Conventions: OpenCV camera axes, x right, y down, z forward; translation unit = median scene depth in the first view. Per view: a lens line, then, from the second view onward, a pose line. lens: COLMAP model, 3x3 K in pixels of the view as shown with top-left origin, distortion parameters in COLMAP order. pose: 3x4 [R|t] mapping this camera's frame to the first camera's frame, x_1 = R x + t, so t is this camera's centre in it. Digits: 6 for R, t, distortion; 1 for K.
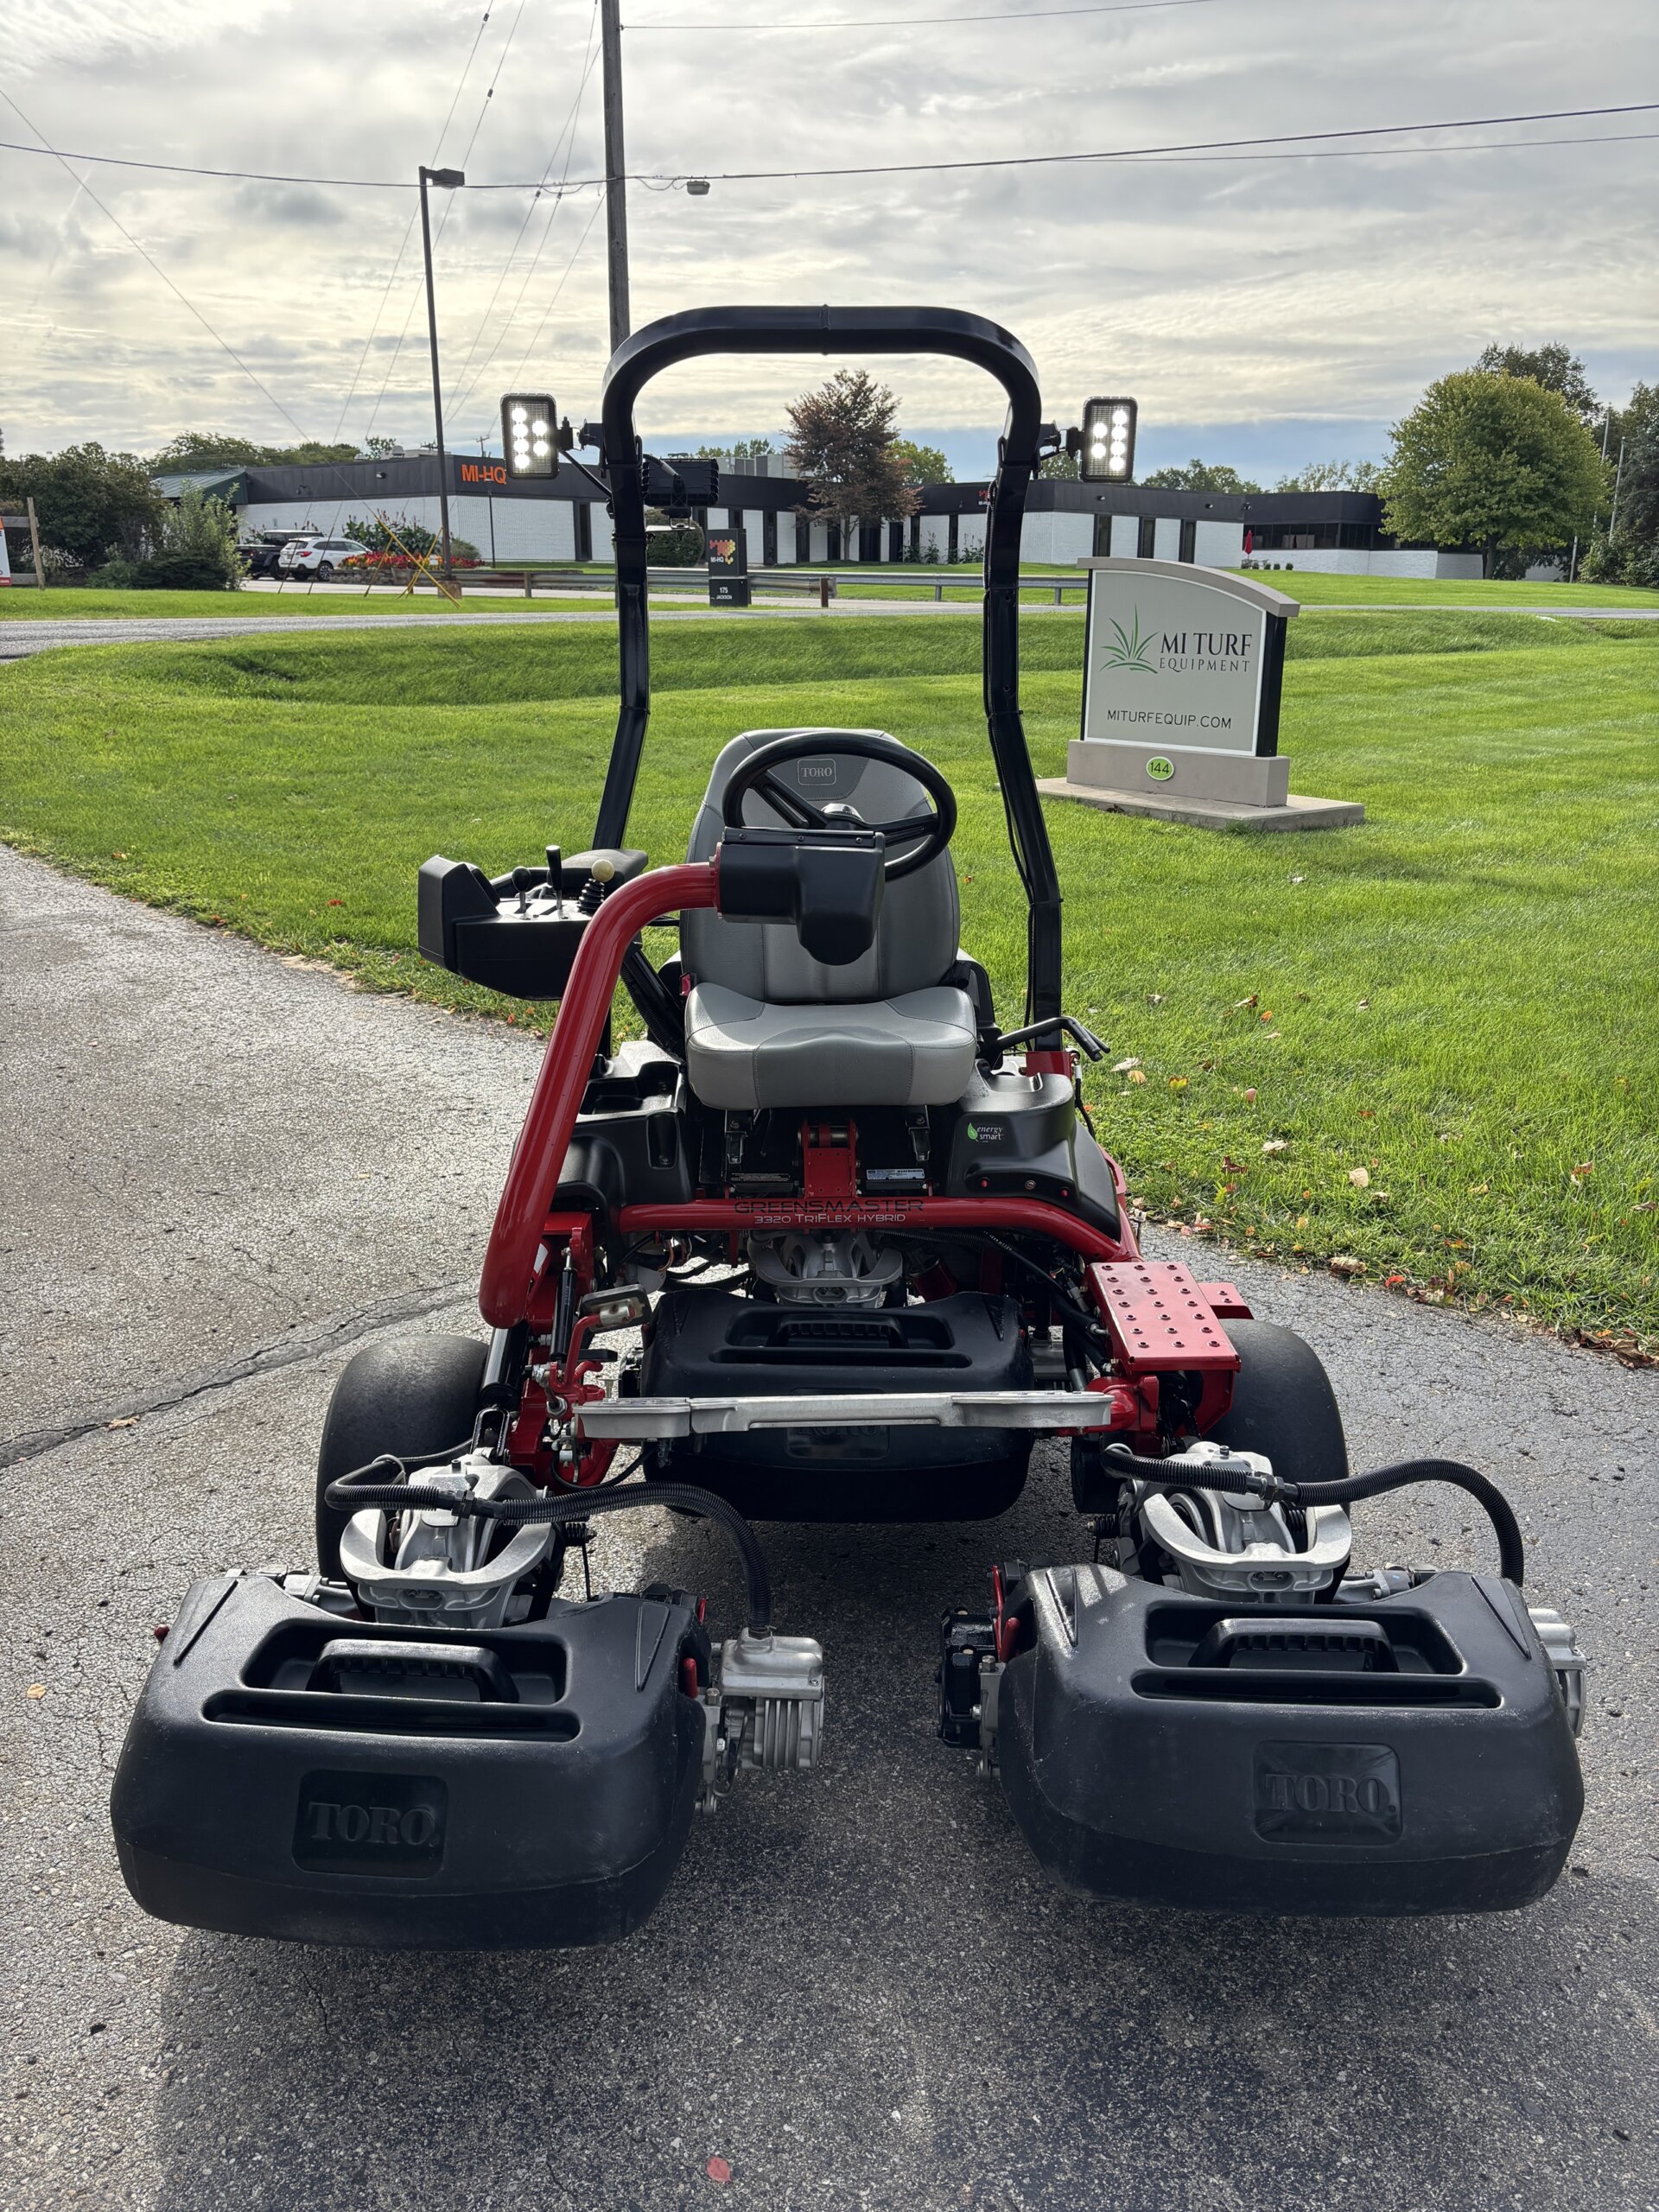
lens RADIAL K [[1695.5, 0, 817.5], [0, 1695.5, 1097.8], [0, 0, 1]] dist [0.022084, -0.011034]
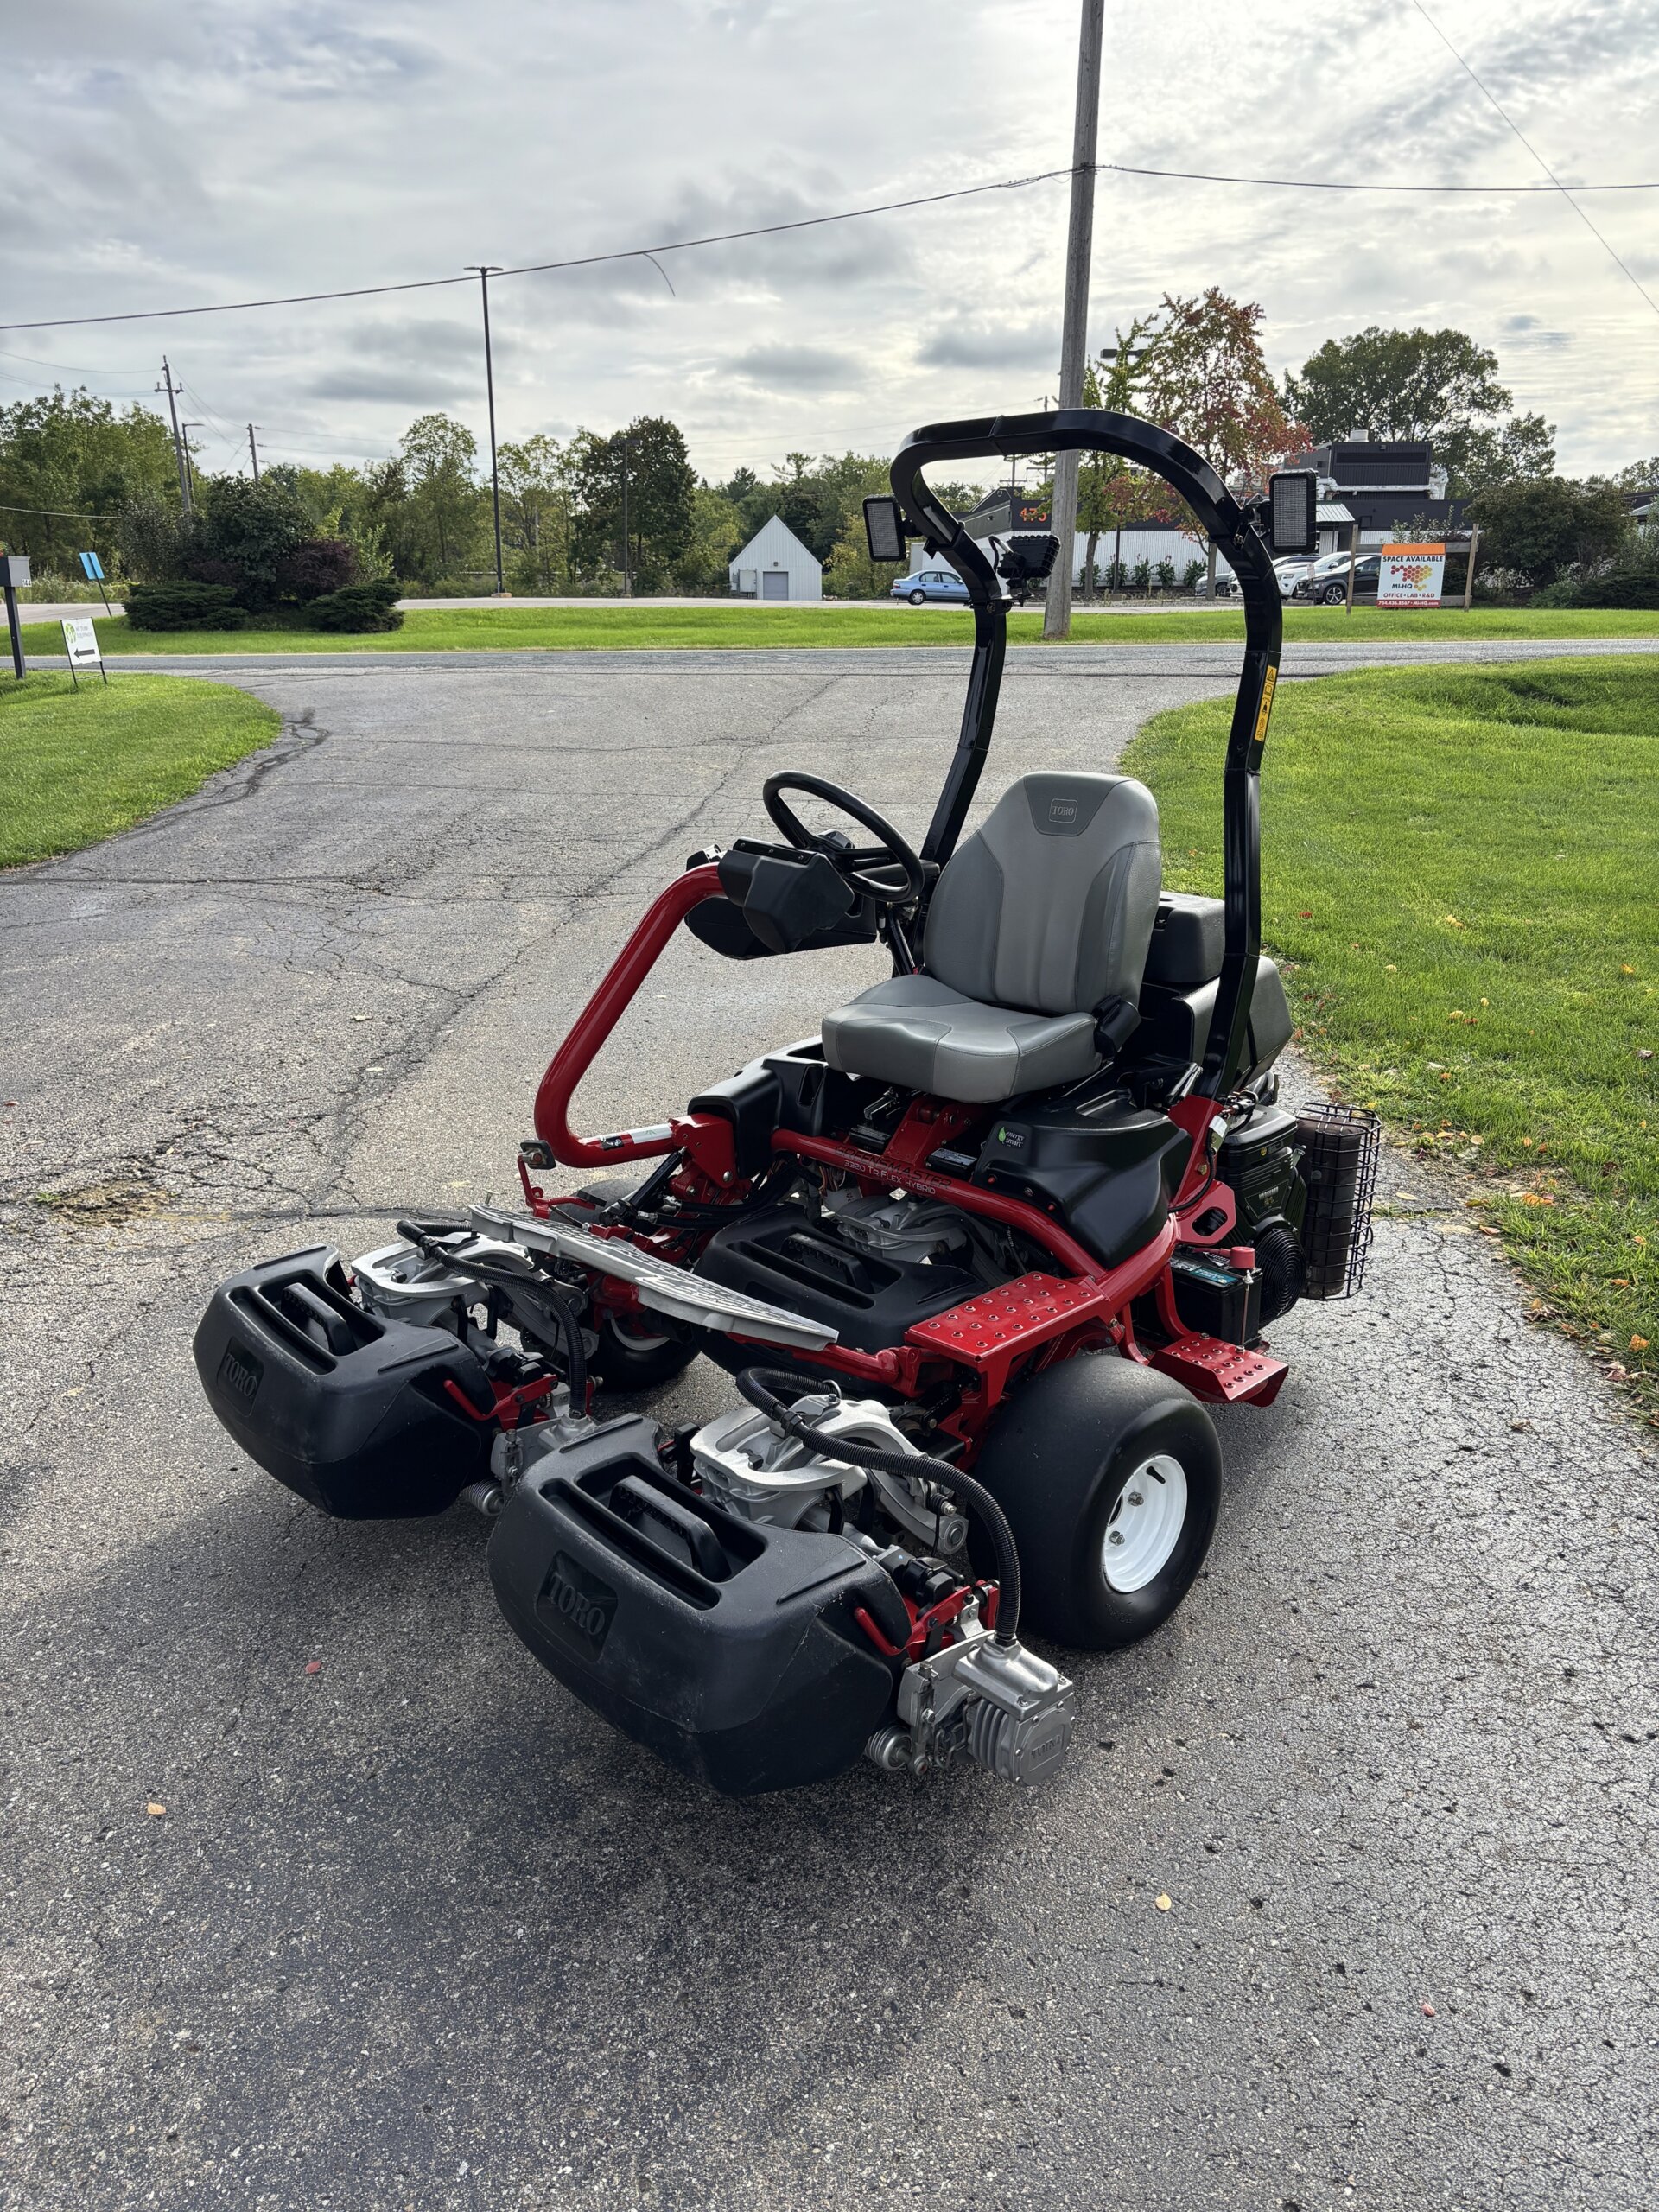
lens RADIAL K [[1695.5, 0, 837.4], [0, 1695.5, 1111.3], [0, 0, 1]] dist [0.022084, -0.011034]
pose [[0.661278, 0.213812, -0.719024, 0.101502], [-0.213411, 0.972533, 0.092924, -0.009378], [0.719143, 0.091999, 0.688745, 0.017261]]
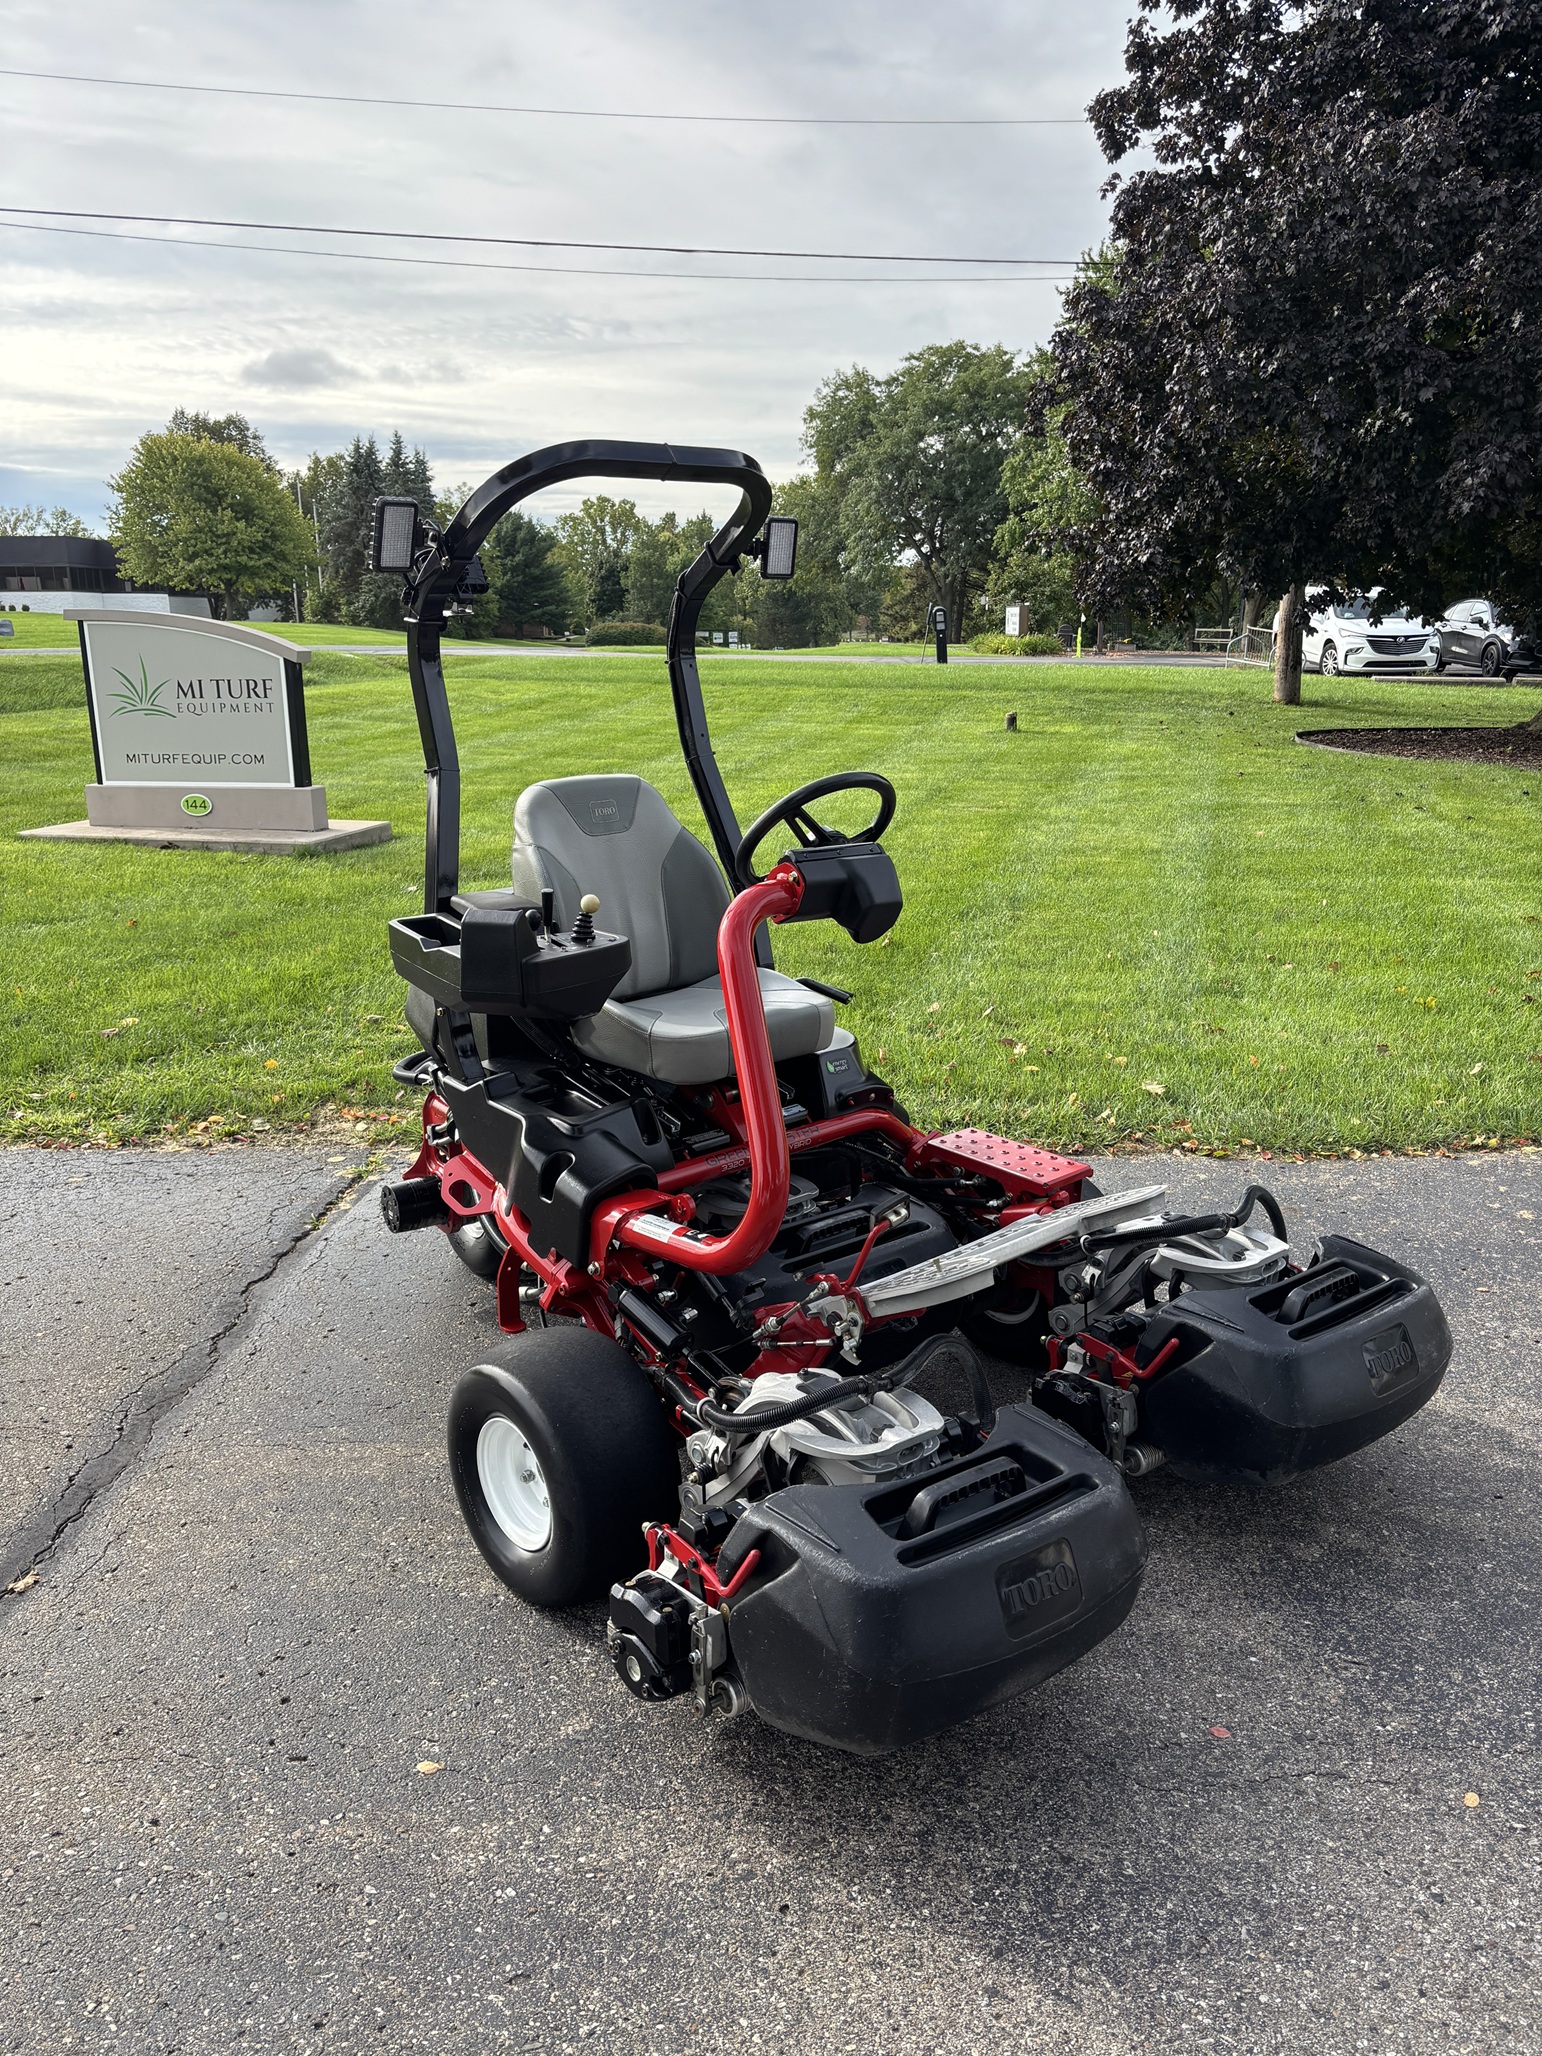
lens RADIAL K [[1575.9, 0, 773.8], [0, 1575.9, 1030.2], [0, 0, 1]] dist [0.022084, -0.011034]
pose [[0.766135, -0.167473, 0.620475, -0.089690], [0.193055, 0.980834, 0.026363, -0.006331], [-0.612998, 0.099589, 0.783783, 0.007454]]
